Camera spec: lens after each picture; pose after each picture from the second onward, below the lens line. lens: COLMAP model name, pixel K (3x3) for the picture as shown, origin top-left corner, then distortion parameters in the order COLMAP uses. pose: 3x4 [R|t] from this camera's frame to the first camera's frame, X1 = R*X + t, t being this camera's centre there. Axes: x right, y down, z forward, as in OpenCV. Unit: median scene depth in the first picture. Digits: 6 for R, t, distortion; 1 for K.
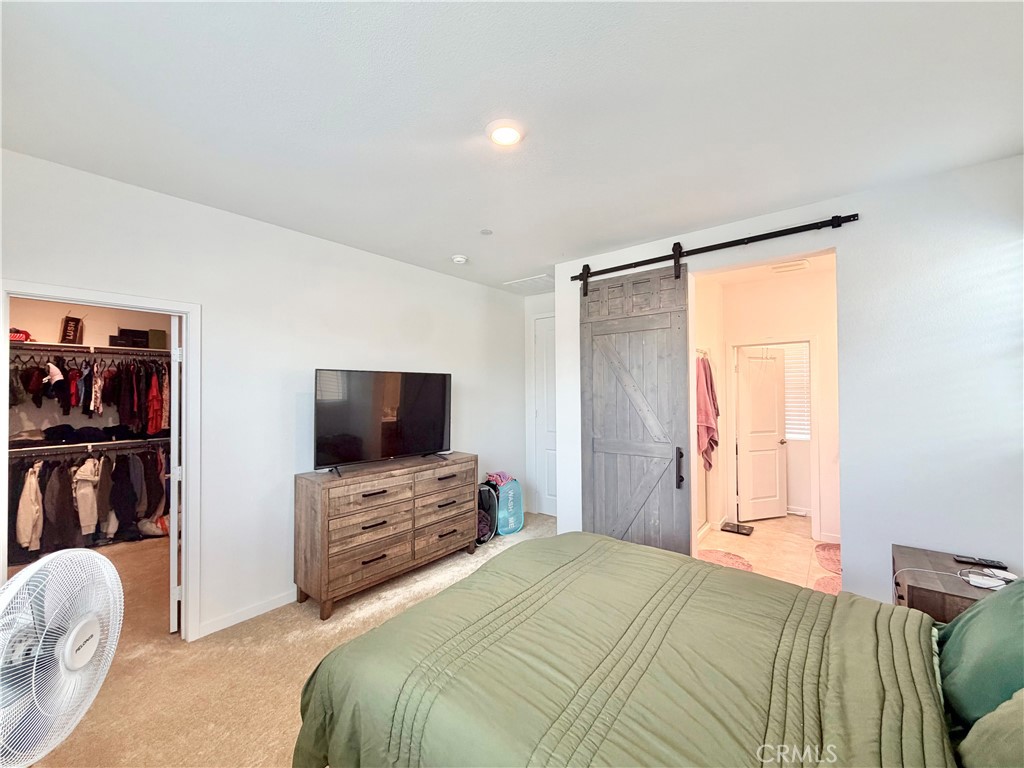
lens RADIAL K [[407.7, 0, 508.5], [0, 407.7, 386.0], [0, 0, 1]] dist [-0.001553, 0.000341]
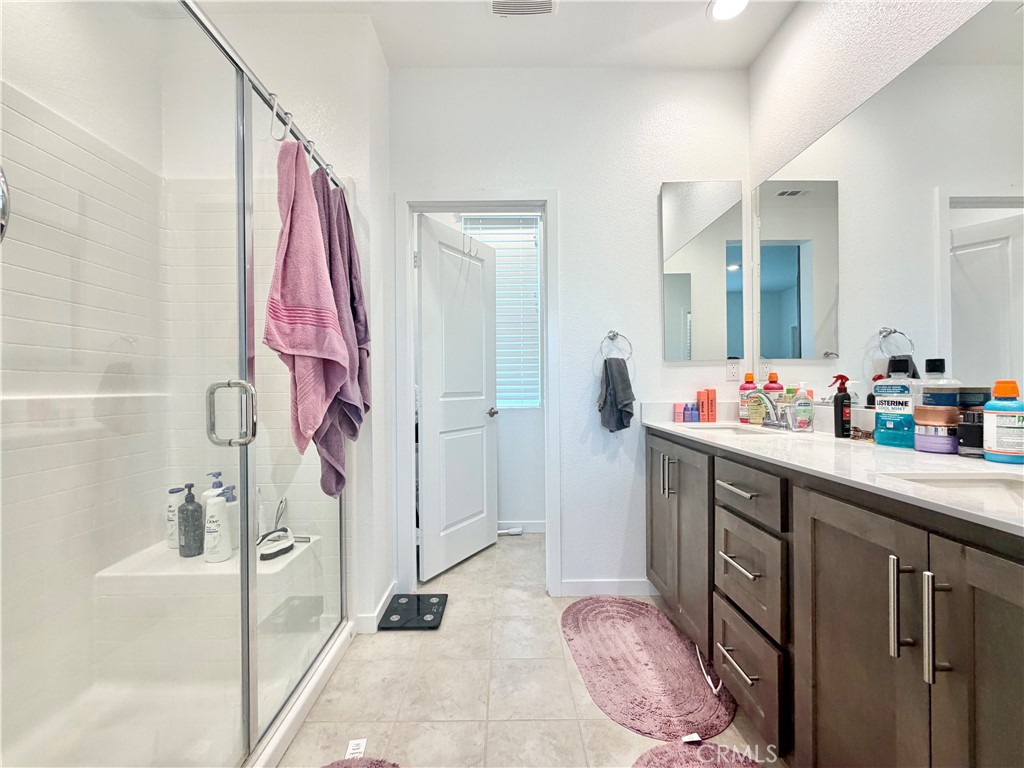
lens RADIAL K [[407.7, 0, 508.5], [0, 407.7, 386.0], [0, 0, 1]] dist [-0.001553, 0.000341]
pose [[0.770900, 0.000246, 0.636956, 0.362179], [-0.007060, 0.999942, 0.008158, 0.105374], [-0.636917, -0.010786, 0.770857, 0.604317]]
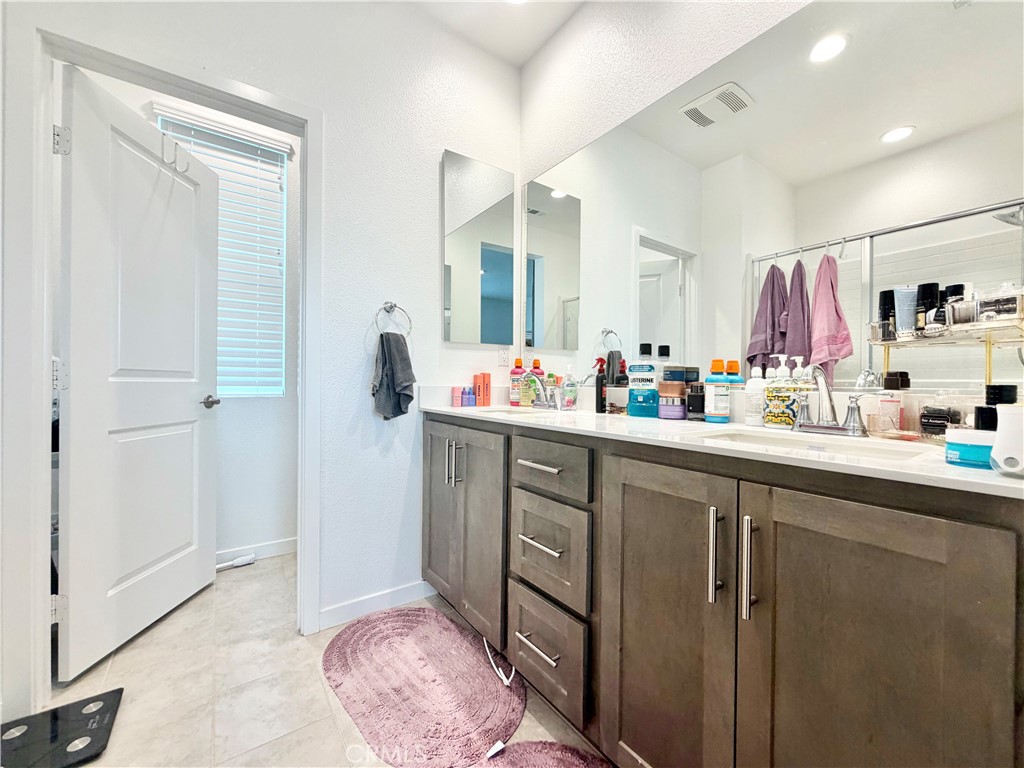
lens RADIAL K [[407.7, 0, 508.5], [0, 407.7, 386.0], [0, 0, 1]] dist [-0.001553, 0.000341]
pose [[0.261922, 0.005282, 0.965075, 0.395765], [-0.026378, 0.999651, 0.001688, 0.124231], [-0.964728, -0.025899, 0.261970, 0.668846]]
